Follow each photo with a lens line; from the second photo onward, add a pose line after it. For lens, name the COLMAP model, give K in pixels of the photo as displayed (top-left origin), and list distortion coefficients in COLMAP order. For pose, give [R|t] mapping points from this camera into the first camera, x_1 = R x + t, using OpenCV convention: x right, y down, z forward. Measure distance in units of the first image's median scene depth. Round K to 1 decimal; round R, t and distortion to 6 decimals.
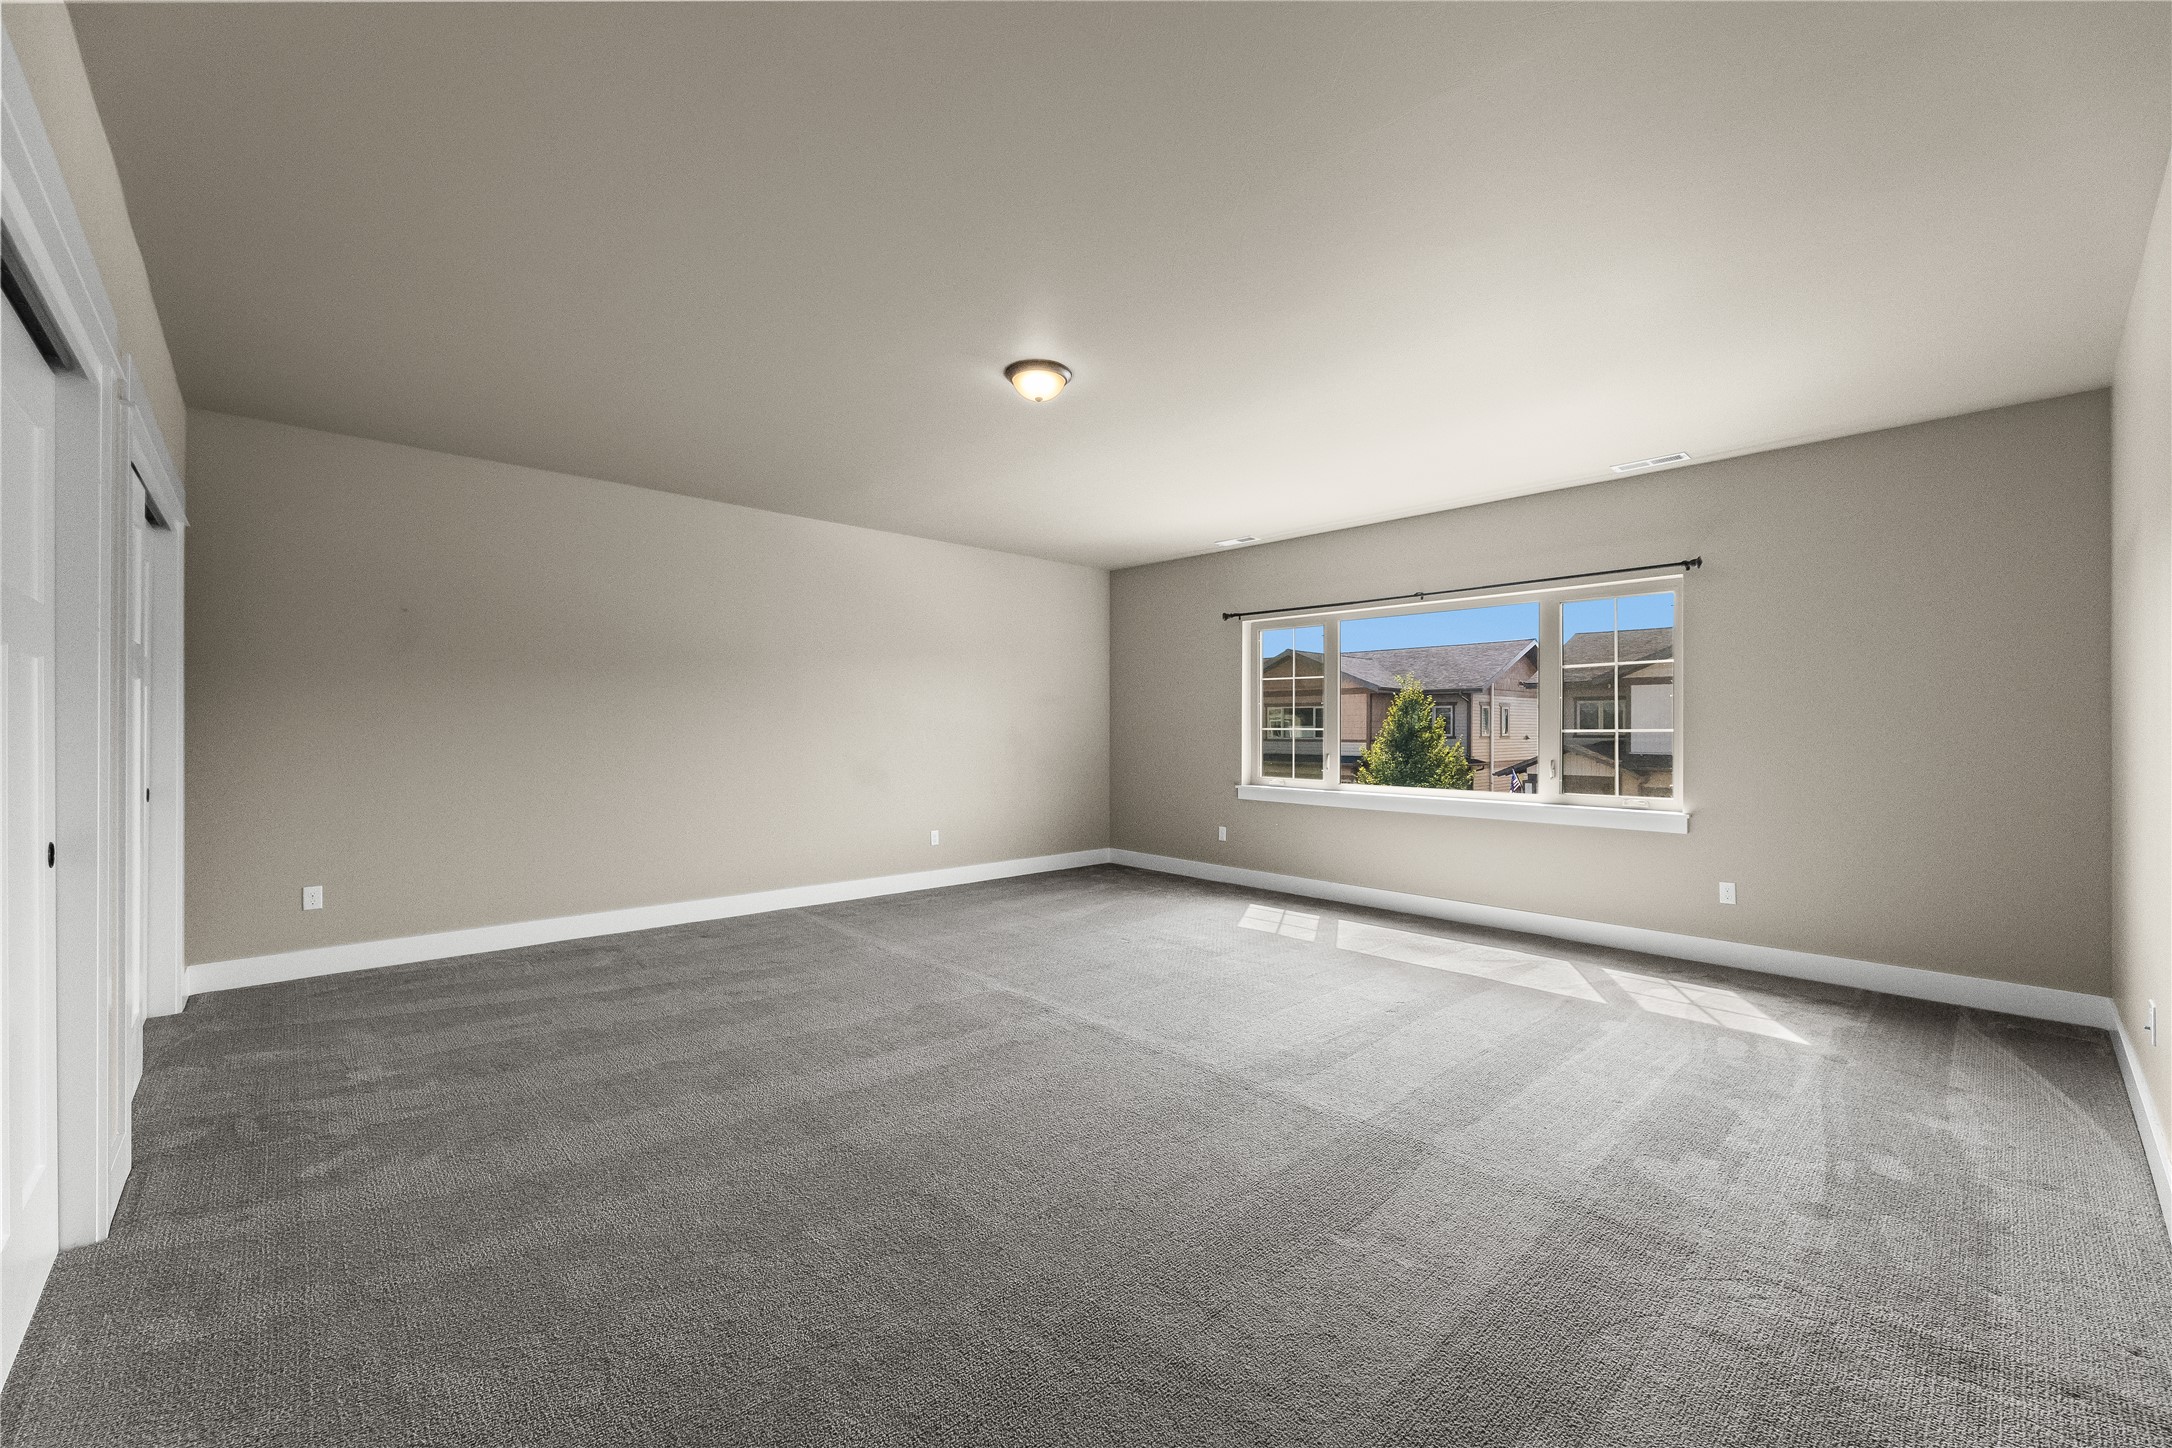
lens RADIAL K [[852.6, 0, 1089.2], [0, 852.6, 729.3], [0, 0, 1]] dist [-0.001121, -0.000525]
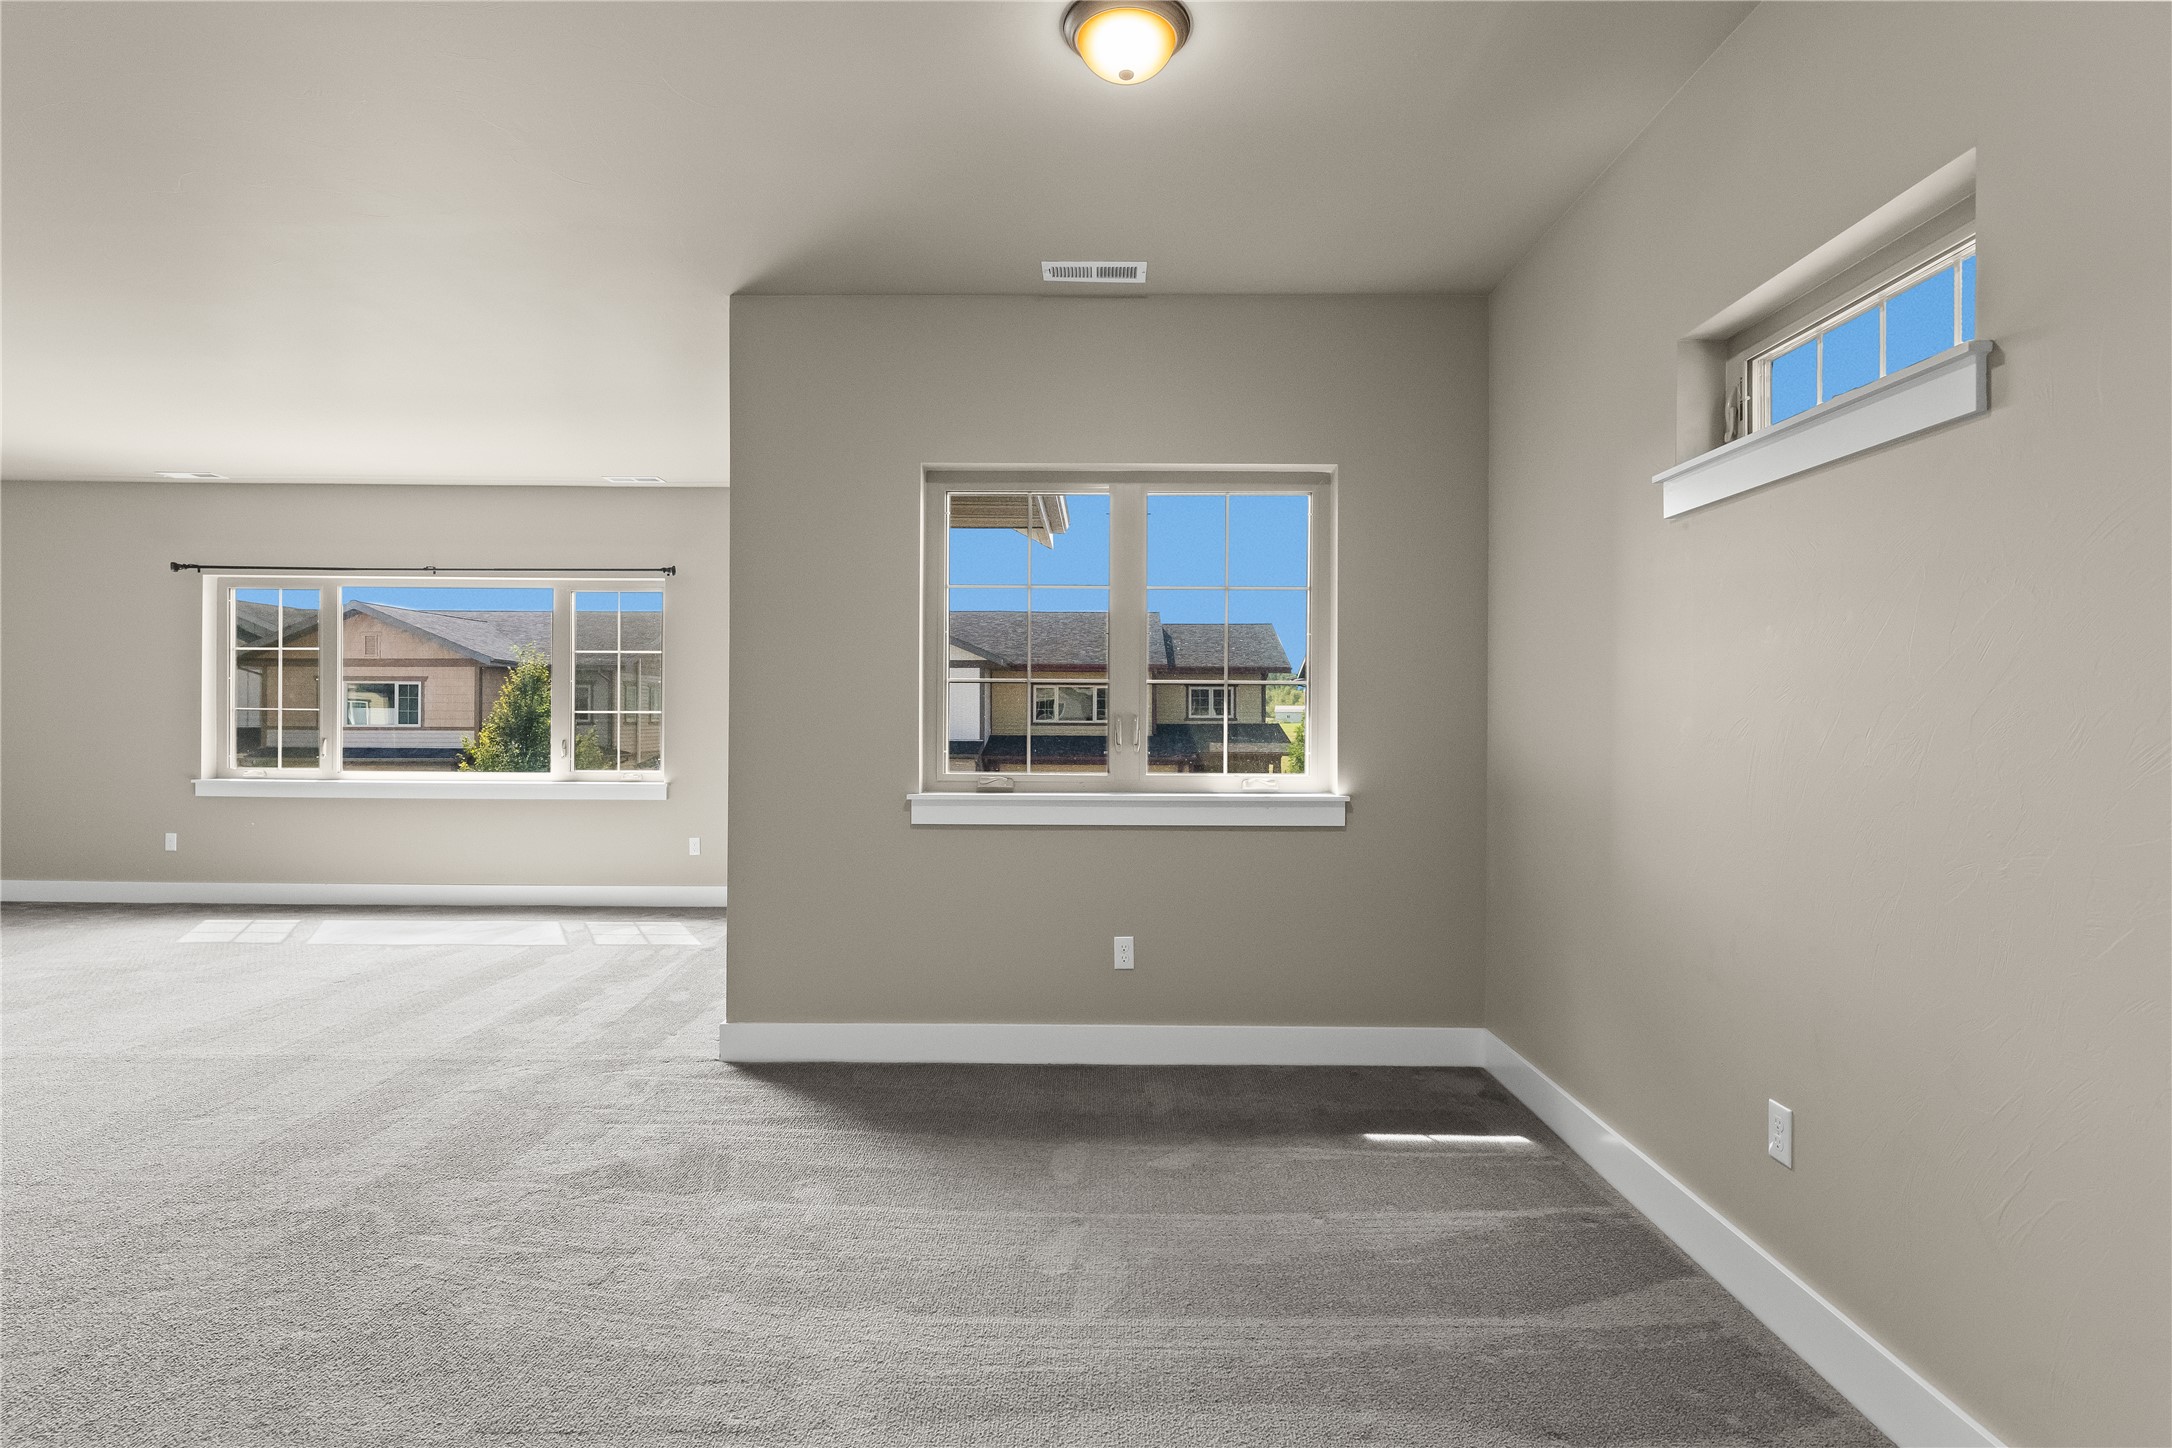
lens RADIAL K [[1075.6, 0, 1097.4], [0, 1075.6, 721.8], [0, 0, 1]] dist [0.001479, -0.000110]
pose [[0.685050, -0.001578, 0.728494, 0.035430], [-0.003221, 0.999981, 0.005195, 0.007040], [-0.728489, -0.005905, 0.685032, -0.603443]]
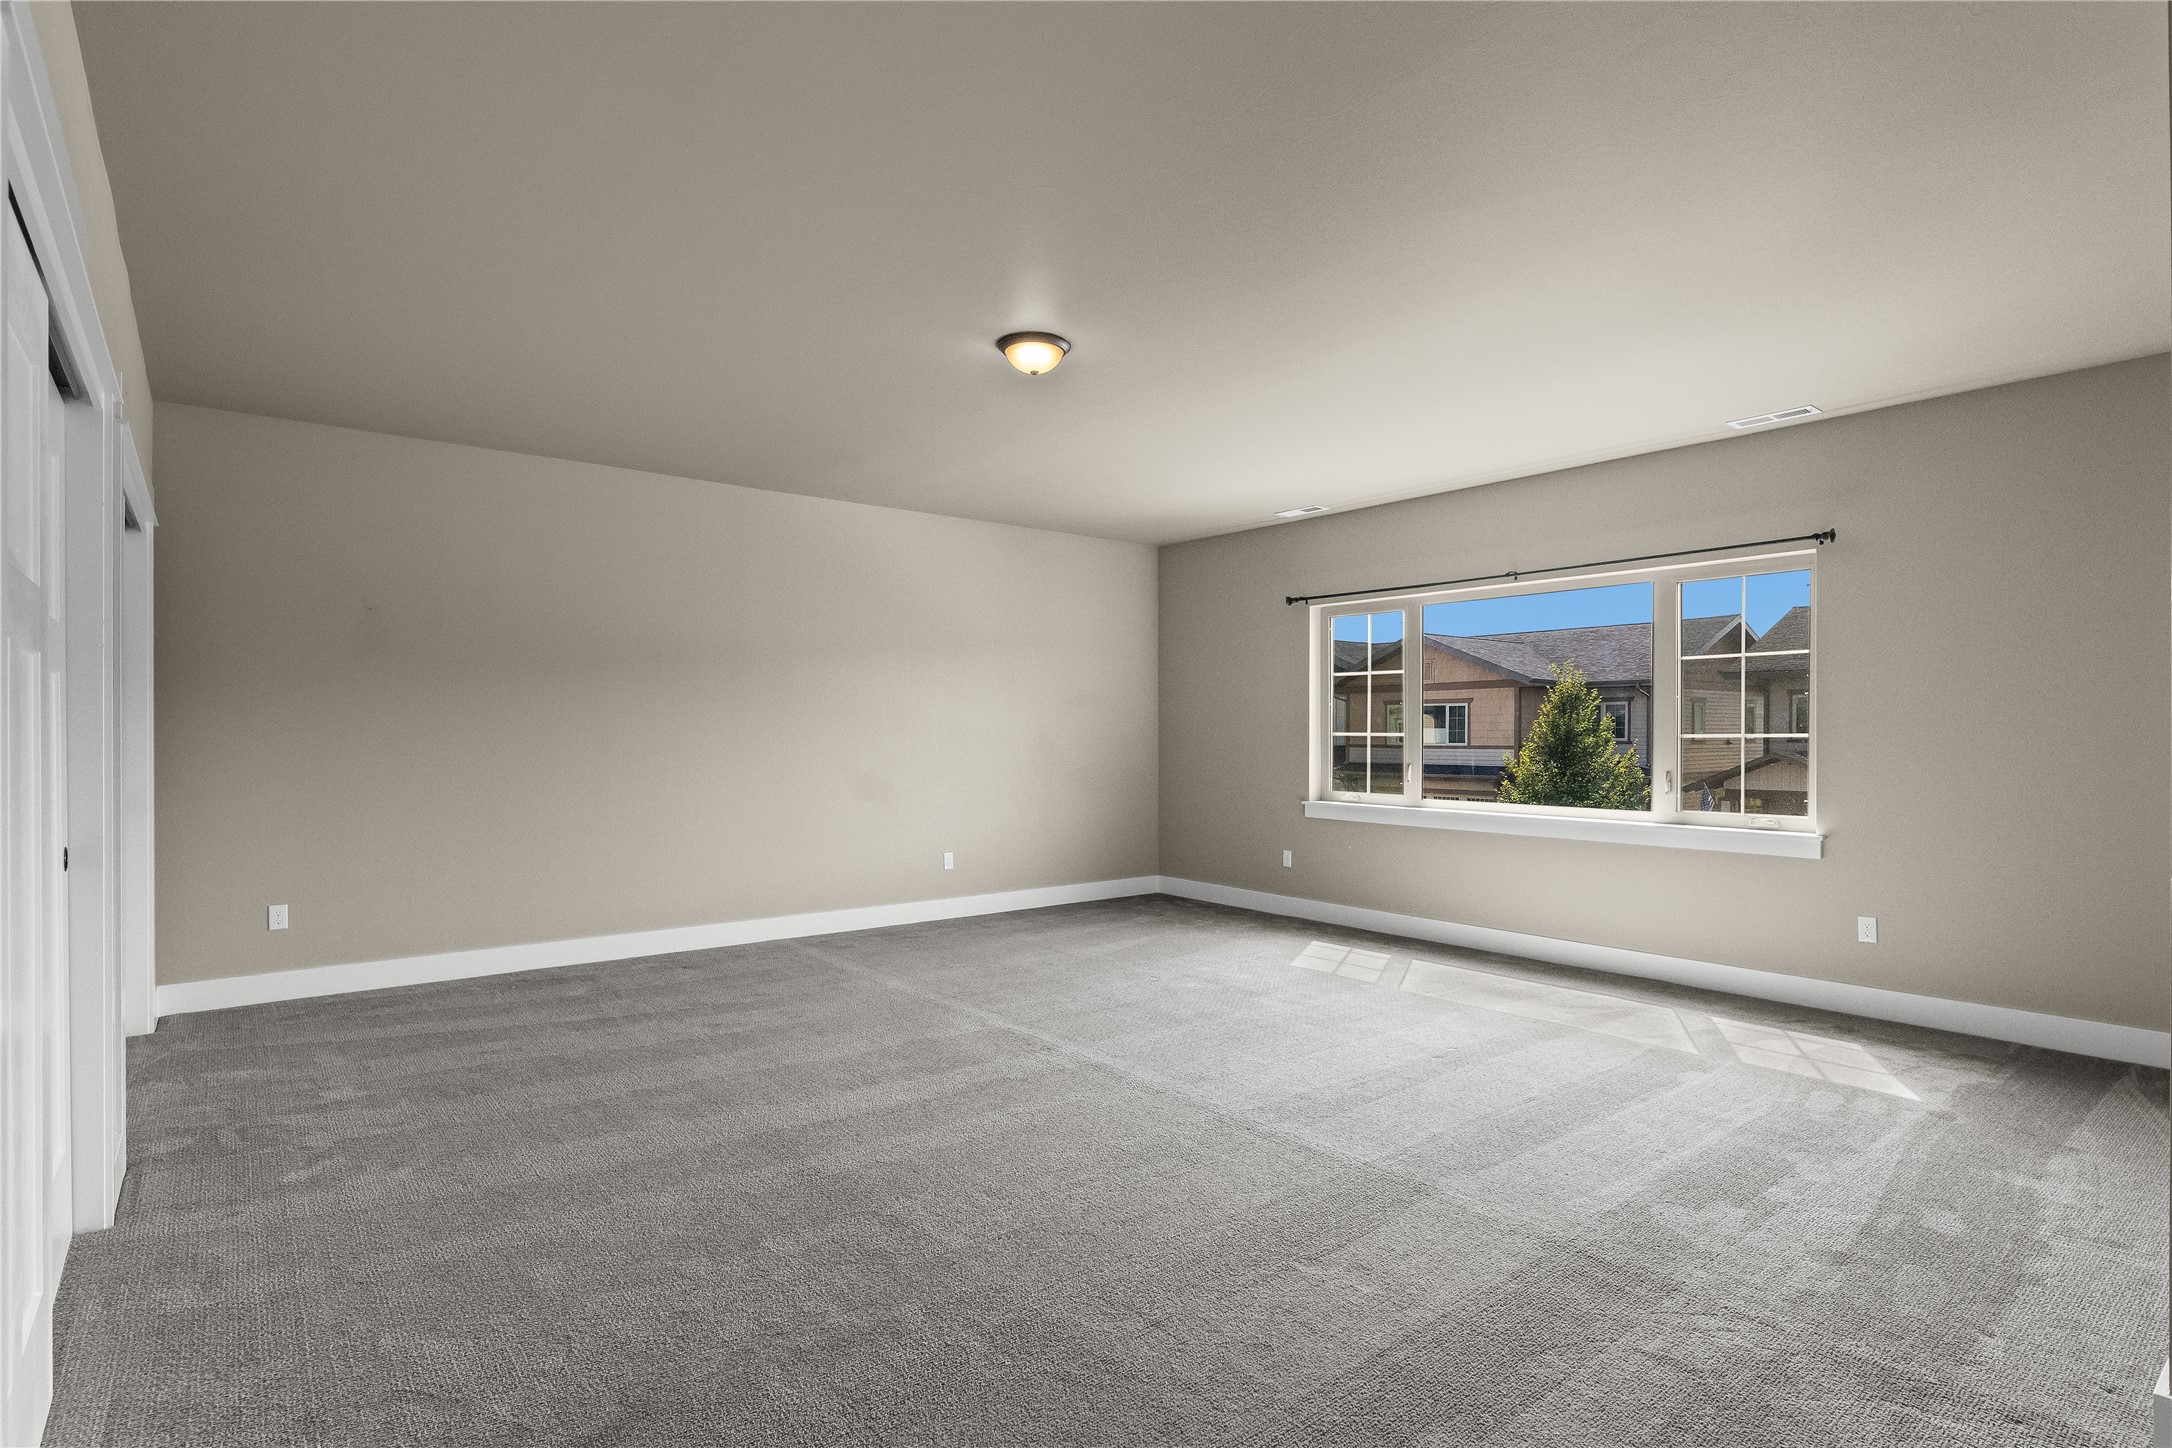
lens RADIAL K [[1069.9, 0, 1097.0], [0, 1069.9, 735.0], [0, 0, 1]] dist [-0.004309, -0.000208]
pose [[0.997435, -0.002021, -0.071553, 0.089381], [0.002167, 0.999996, 0.001962, -0.003808], [0.071549, -0.002112, 0.997435, -0.133035]]
